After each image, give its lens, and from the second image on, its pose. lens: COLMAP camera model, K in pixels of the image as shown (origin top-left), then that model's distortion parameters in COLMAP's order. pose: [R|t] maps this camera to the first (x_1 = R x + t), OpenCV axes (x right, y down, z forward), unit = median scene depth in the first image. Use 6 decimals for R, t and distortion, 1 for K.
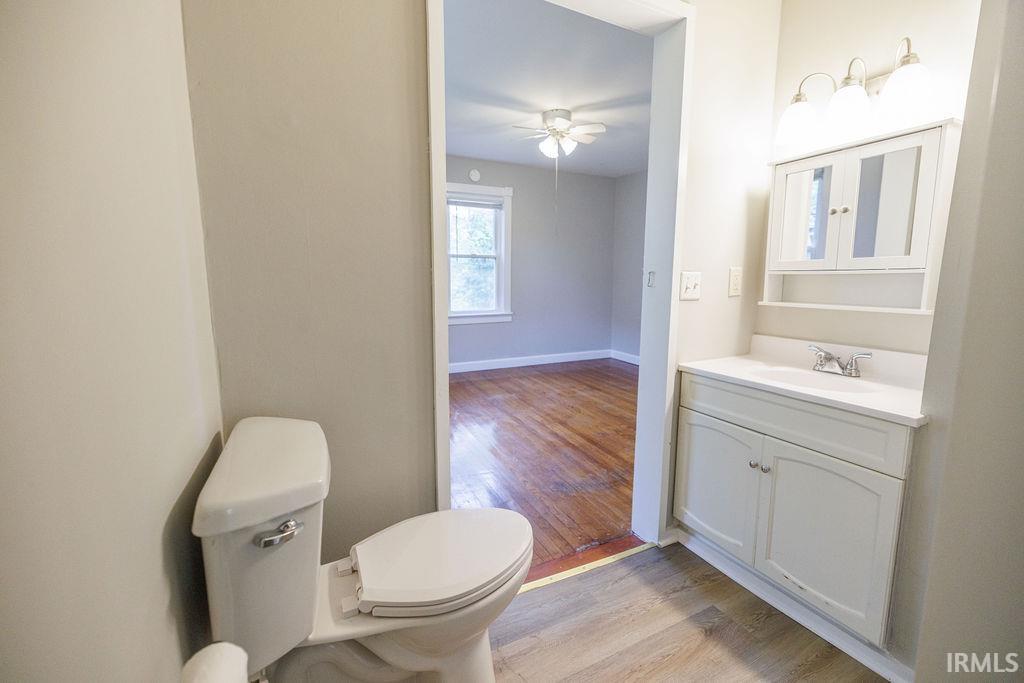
lens RADIAL K [[425.8, 0, 509.1], [0, 425.8, 337.7], [0, 0, 1]] dist [-0.001477, -0.000078]
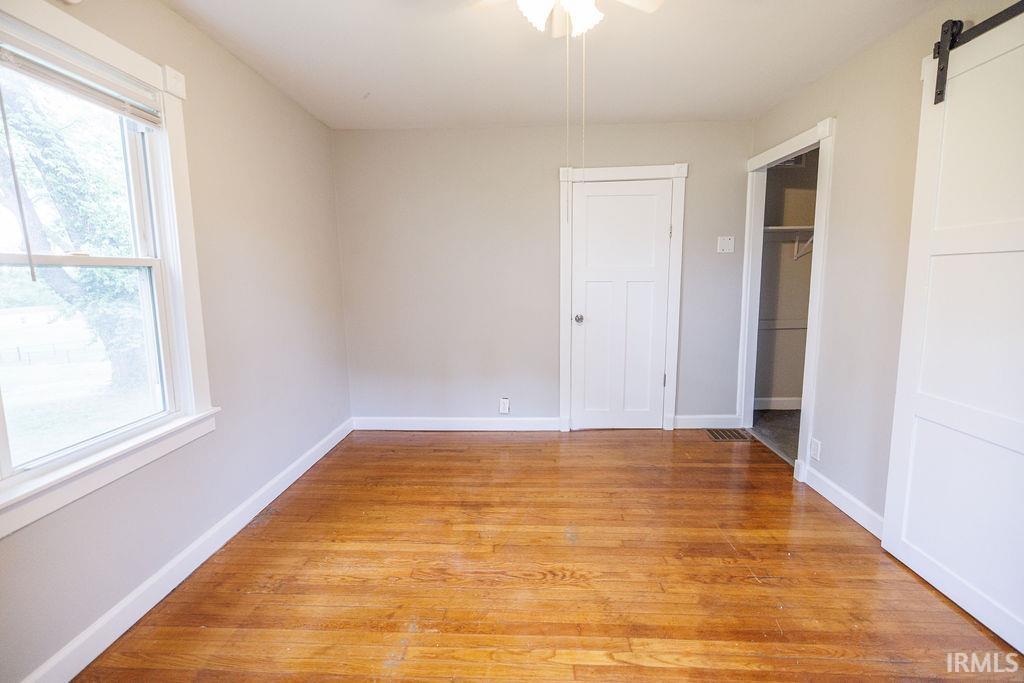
lens RADIAL K [[425.8, 0, 510.2], [0, 425.8, 341.2], [0, 0, 1]] dist [-0.001477, -0.000078]
pose [[0.463033, -0.145242, 0.874360, -0.245667], [0.146110, 0.985495, 0.086327, -0.140813], [-0.874215, 0.087780, 0.477538, 0.708215]]
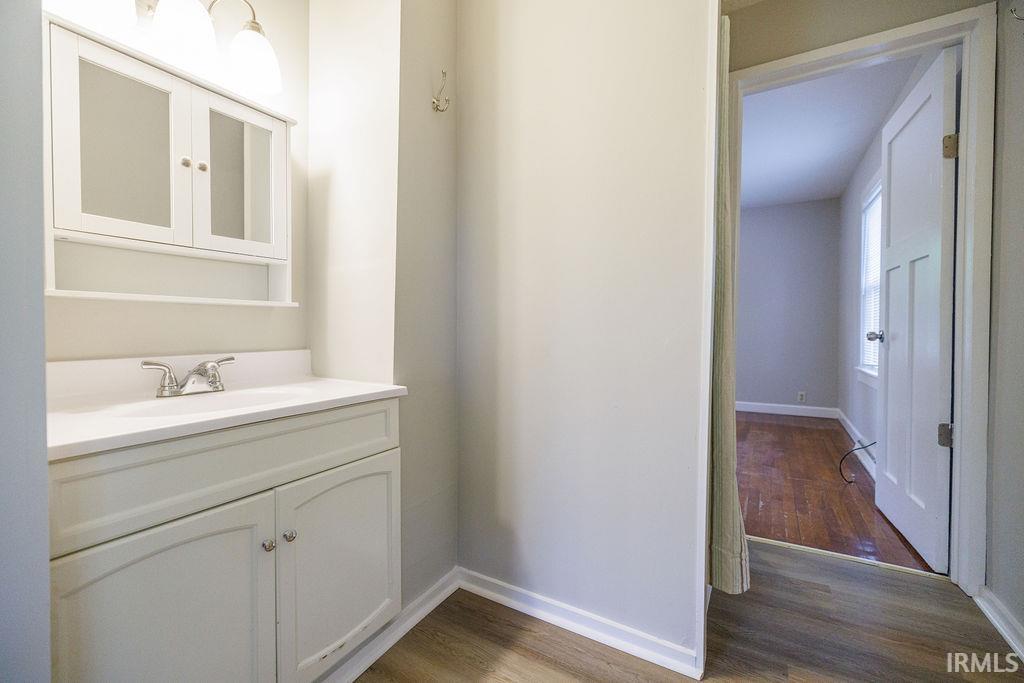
lens RADIAL K [[425.8, 0, 513.6], [0, 425.8, 329.4], [0, 0, 1]] dist [-0.001477, -0.000078]
pose [[-0.554935, -0.007051, 0.831864, -0.045808], [0.107225, 0.991017, 0.079930, -0.007666], [-0.824954, 0.133552, -0.549194, 0.356006]]
